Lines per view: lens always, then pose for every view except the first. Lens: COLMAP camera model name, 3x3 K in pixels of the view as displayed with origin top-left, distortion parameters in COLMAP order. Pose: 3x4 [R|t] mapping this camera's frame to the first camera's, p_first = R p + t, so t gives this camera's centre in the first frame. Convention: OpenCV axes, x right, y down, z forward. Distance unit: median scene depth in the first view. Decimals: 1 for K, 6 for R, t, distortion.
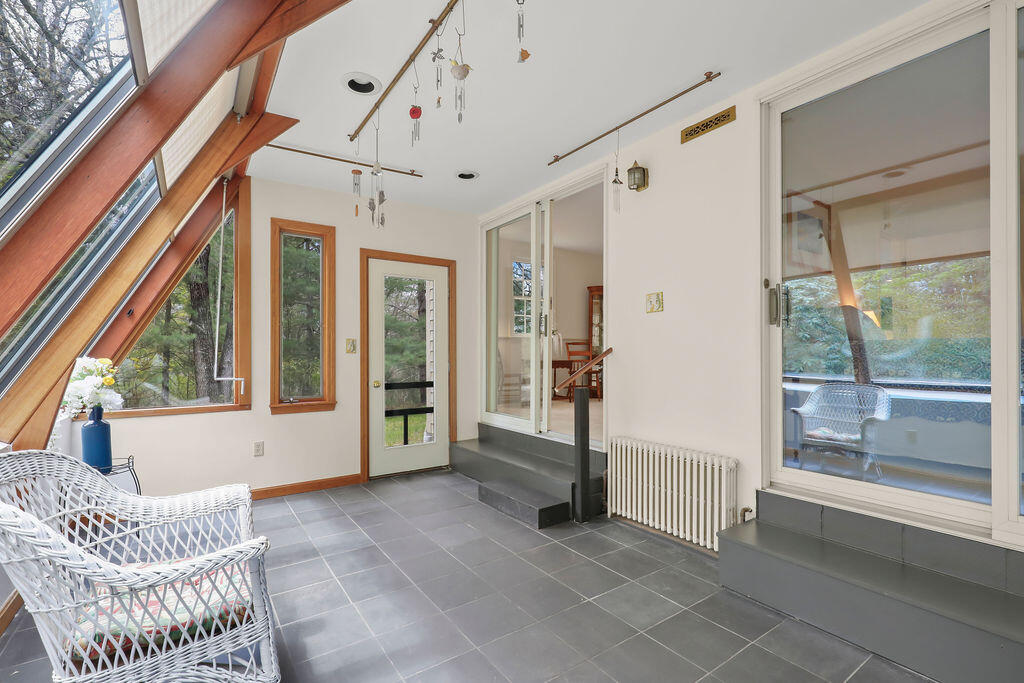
lens RADIAL K [[462.3, 0, 513.9], [0, 462.3, 351.1], [0, 0, 1]] dist [0.000710, -0.000198]
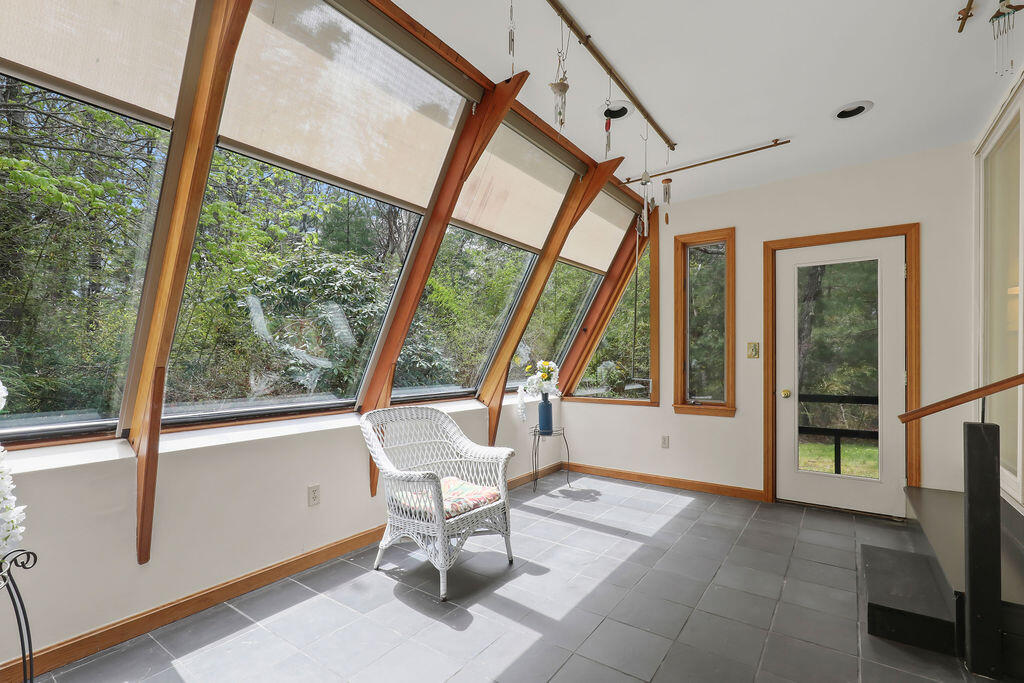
lens RADIAL K [[464.0, 0, 521.6], [0, 464.0, 356.2], [0, 0, 1]] dist [0.000613, -0.000188]
pose [[0.348422, -0.002626, -0.937334, 0.363653], [0.003870, 0.999992, -0.001364, -0.000130], [0.937330, -0.003152, 0.348429, 0.244585]]
